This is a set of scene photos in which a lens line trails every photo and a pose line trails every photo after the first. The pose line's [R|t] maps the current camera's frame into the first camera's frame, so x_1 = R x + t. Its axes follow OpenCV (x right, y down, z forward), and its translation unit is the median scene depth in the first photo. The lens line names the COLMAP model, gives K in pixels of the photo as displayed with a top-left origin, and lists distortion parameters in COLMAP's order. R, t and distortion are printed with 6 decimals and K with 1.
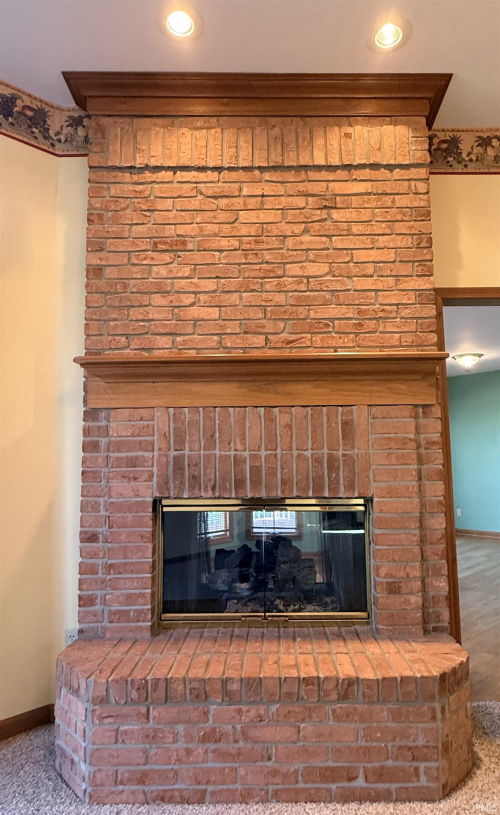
lens RADIAL K [[466.9, 0, 250.0], [0, 466.9, 415.5], [0, 0, 1]] dist [-0.000245, 0.000186]
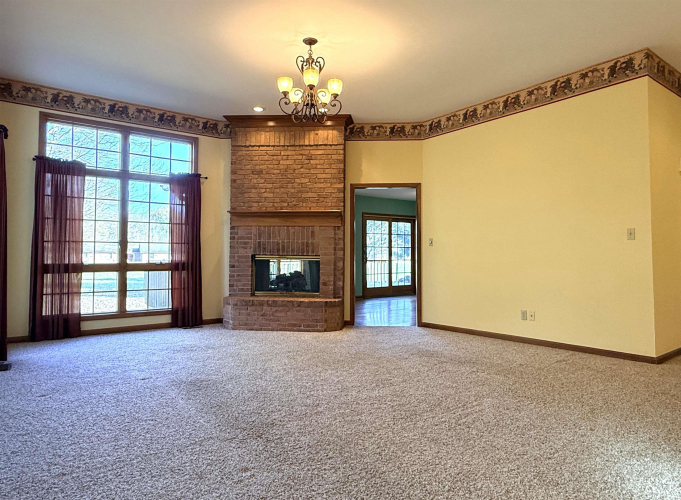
lens RADIAL K [[441.9, 0, 339.7], [0, 441.9, 244.9], [0, 0, 1]] dist [-0.000140, -0.000287]
pose [[0.995473, 0.017584, -0.093409, 0.646551], [-0.011054, 0.997488, 0.069969, -0.101760], [0.094405, -0.068620, 0.993166, -1.862343]]
